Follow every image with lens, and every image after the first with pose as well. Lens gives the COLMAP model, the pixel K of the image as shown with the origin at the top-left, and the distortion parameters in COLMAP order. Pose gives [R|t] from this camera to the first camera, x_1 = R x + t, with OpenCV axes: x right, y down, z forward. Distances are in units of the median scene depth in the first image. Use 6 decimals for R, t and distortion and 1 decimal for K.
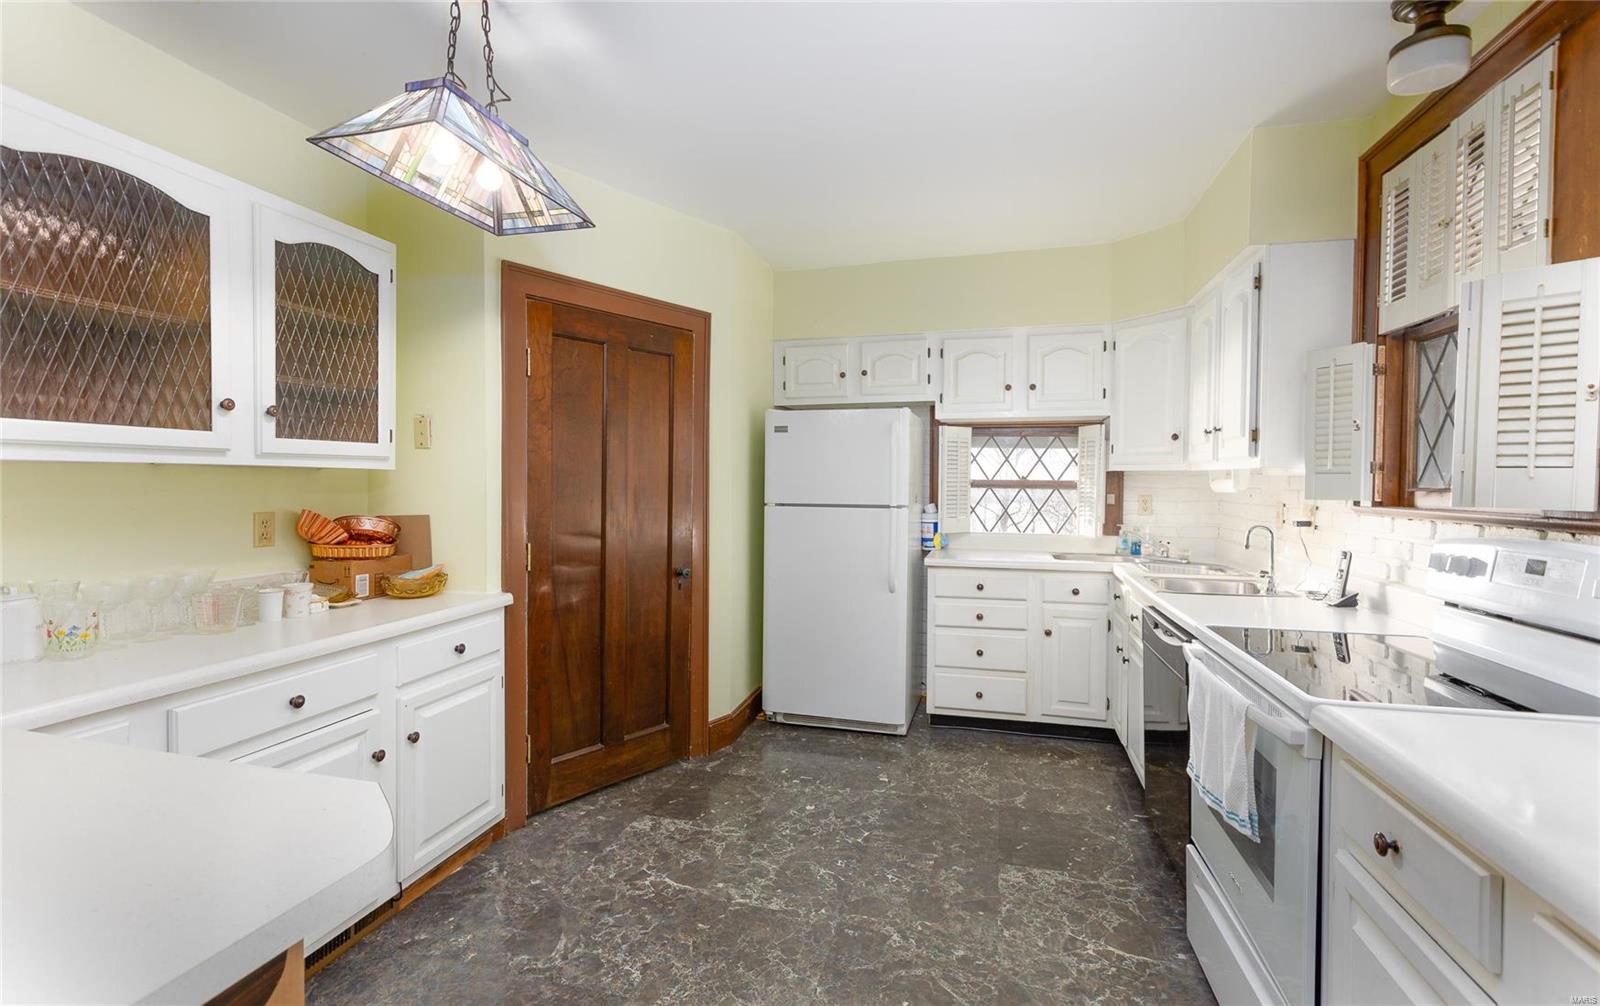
lens RADIAL K [[737.3, 0, 798.6], [0, 737.3, 497.3], [0, 0, 1]] dist [-0.000329, -0.000105]
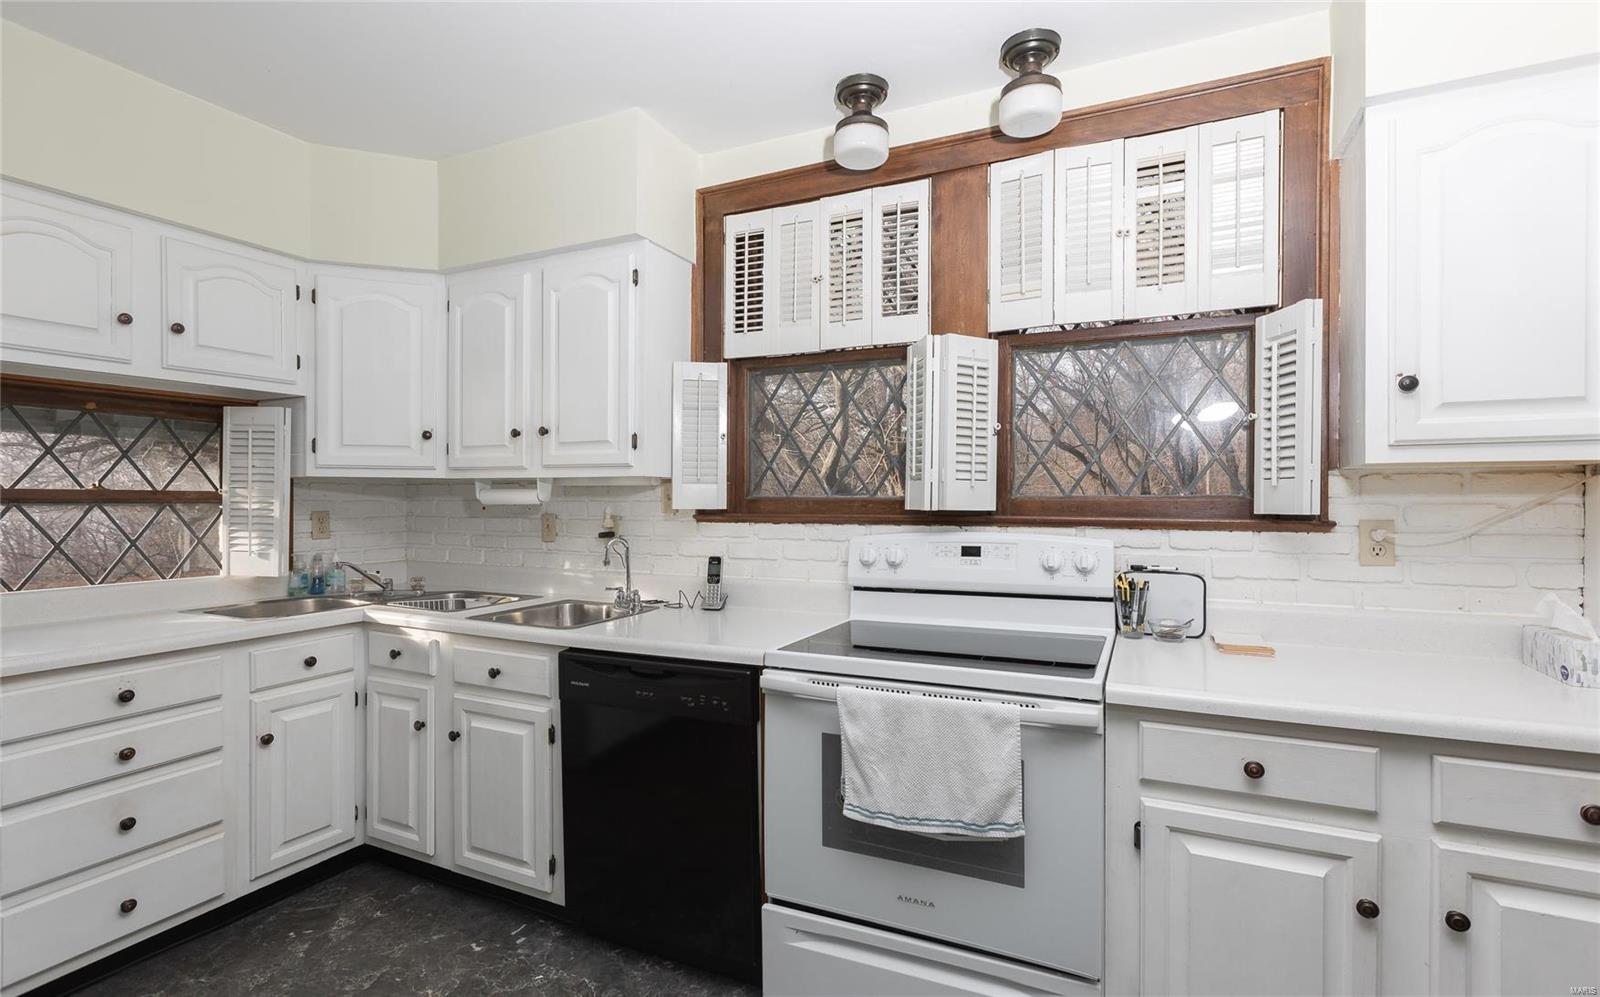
lens RADIAL K [[737.3, 0, 798.9], [0, 737.3, 498.6], [0, 0, 1]] dist [-0.000329, -0.000105]
pose [[0.170487, -0.011401, 0.985294, -0.186104], [0.022551, 0.999716, 0.007666, -0.010702], [-0.985102, 0.020912, 0.170695, 0.457694]]
